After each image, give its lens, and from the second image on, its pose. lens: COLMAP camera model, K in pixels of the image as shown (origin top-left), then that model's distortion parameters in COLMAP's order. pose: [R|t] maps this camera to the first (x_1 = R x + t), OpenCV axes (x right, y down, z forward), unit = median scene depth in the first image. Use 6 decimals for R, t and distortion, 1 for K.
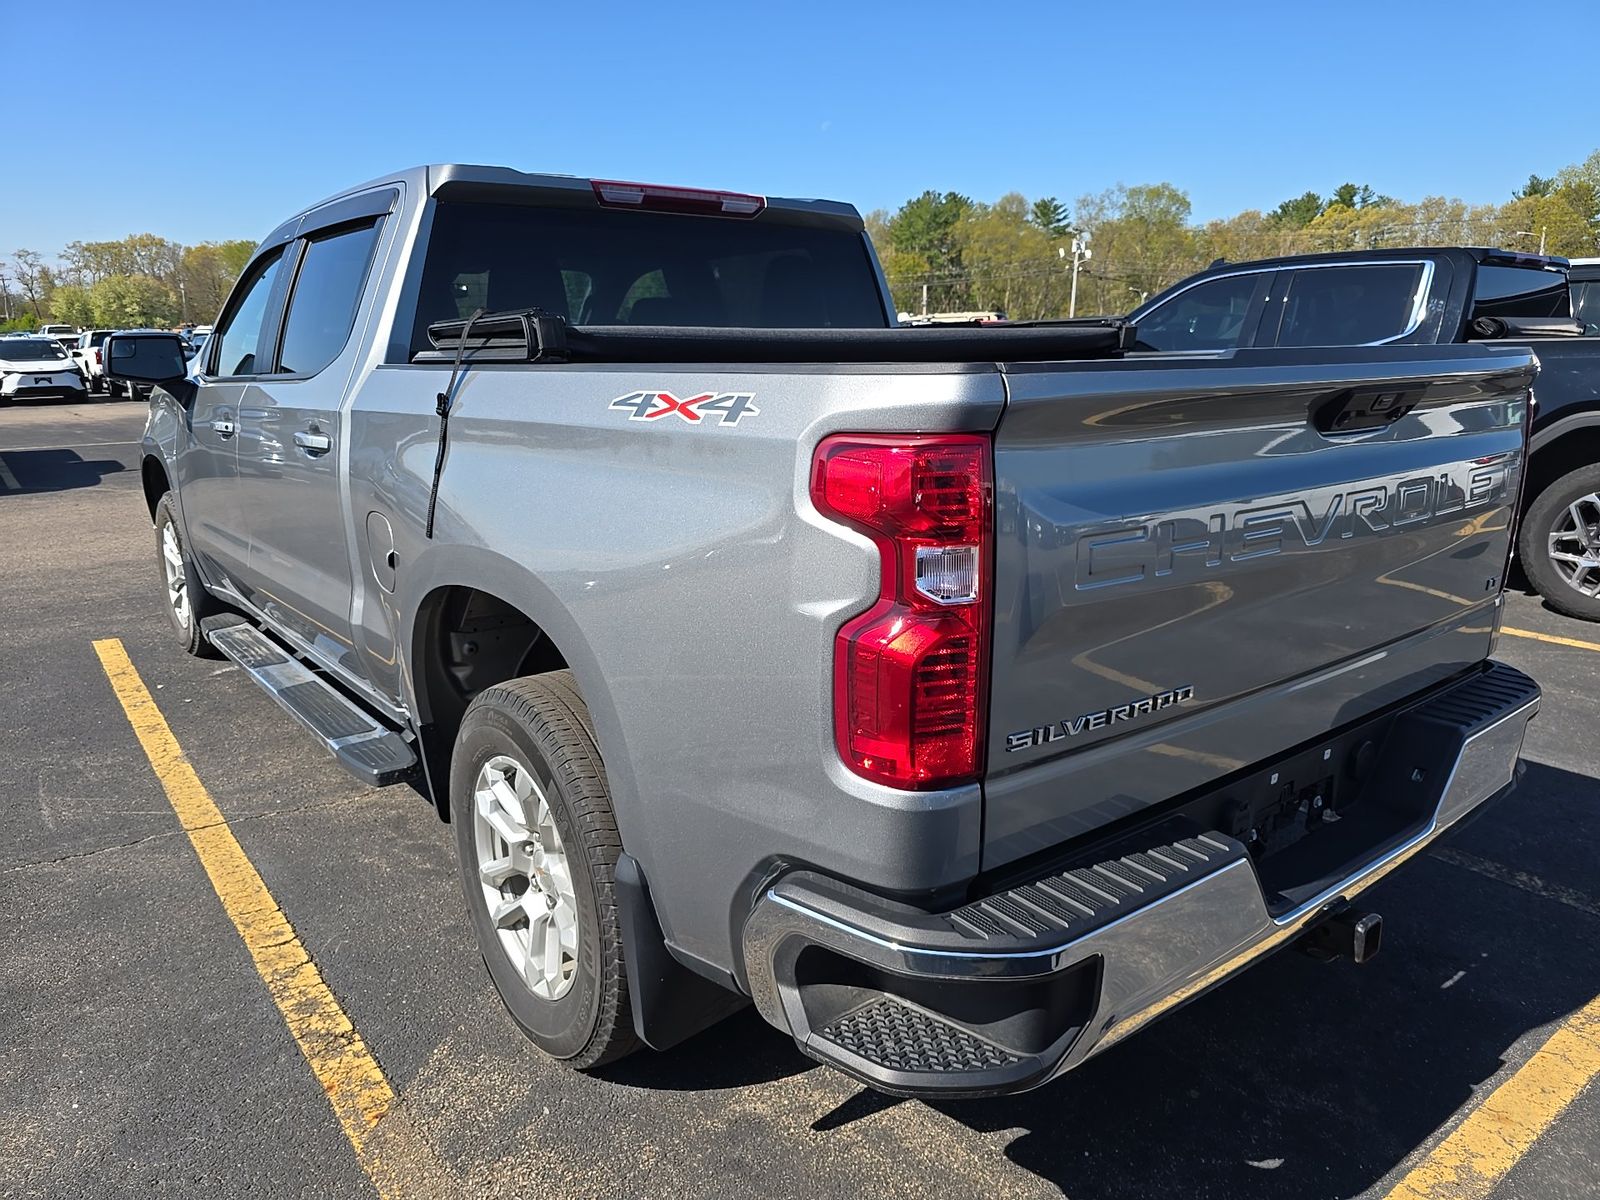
lens RADIAL K [[1089.1, 0, 800.0], [0, 1089.1, 600.0], [0, 0, 1]] dist [0.019553, -0.024484]
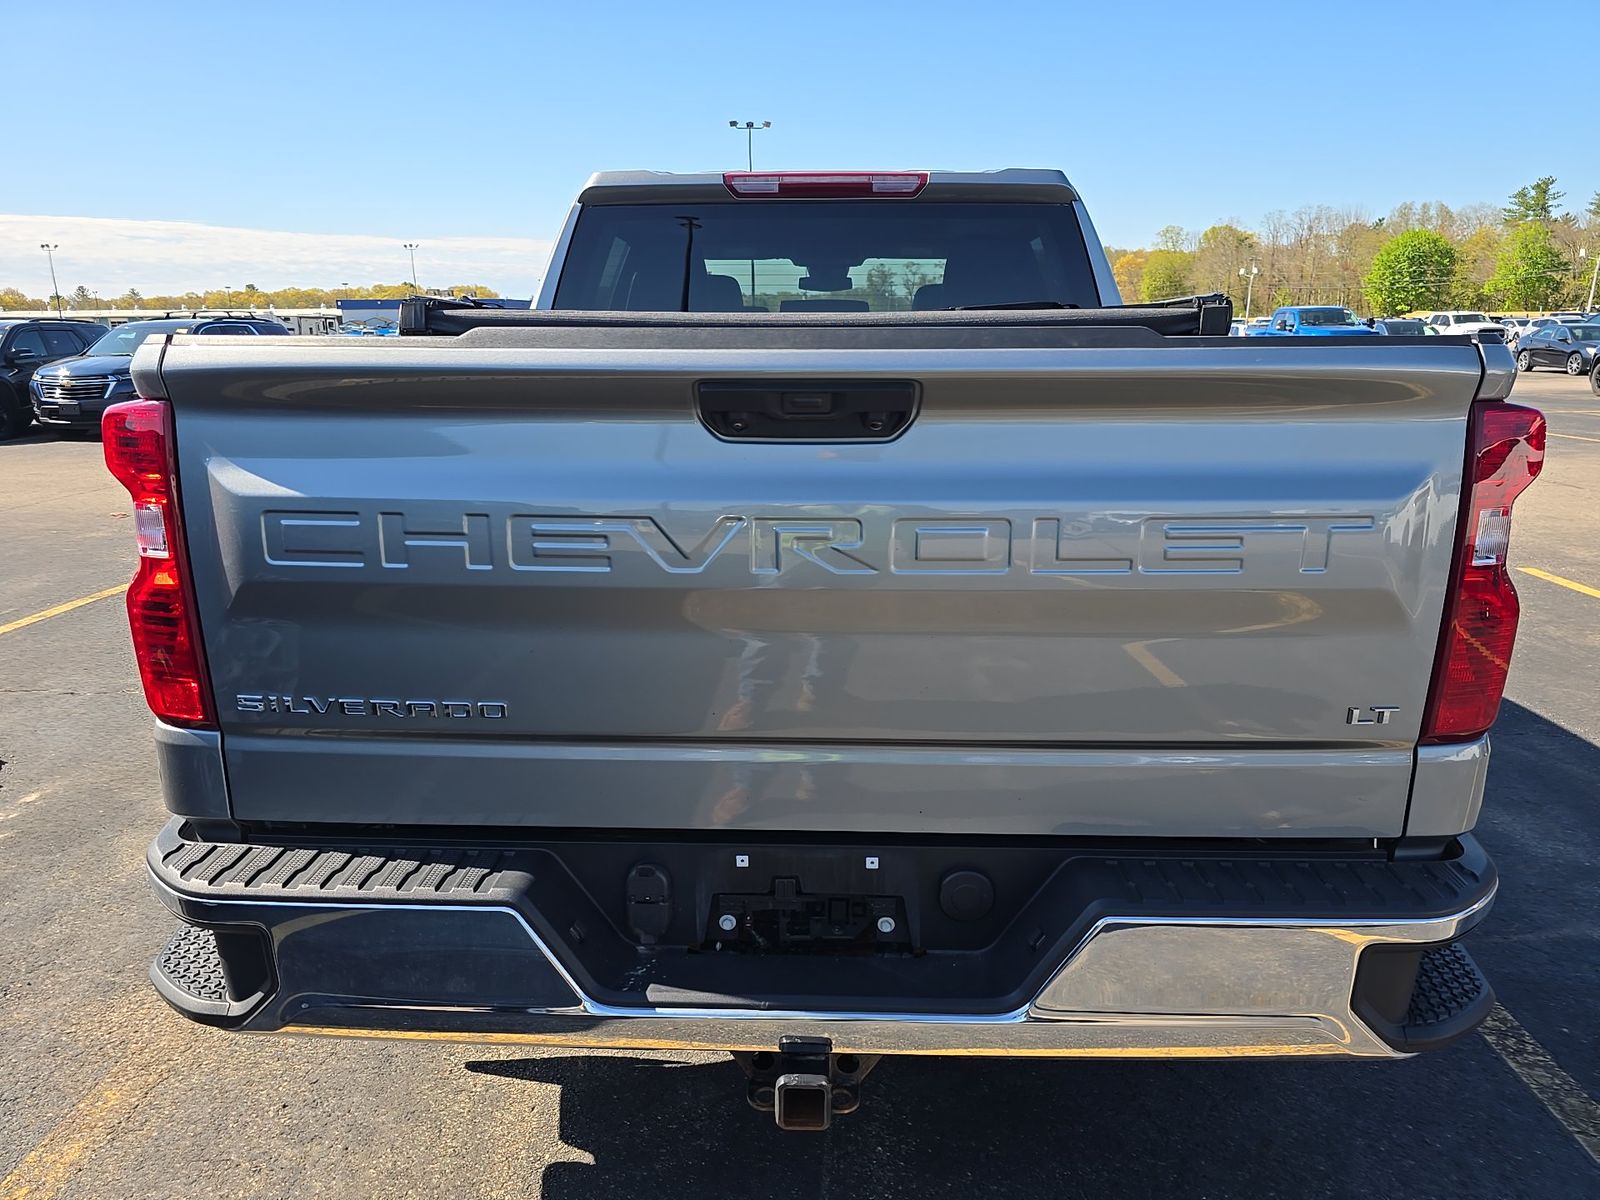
lens RADIAL K [[1091.9, 0, 805.1], [0, 1091.9, 615.9], [0, 0, 1]] dist [0.021354, -0.001040]
pose [[0.767121, 0.158797, -0.621538, 0.573013], [-0.147757, 0.986565, 0.069692, -0.048207], [0.624255, 0.038374, 0.780278, 0.234260]]
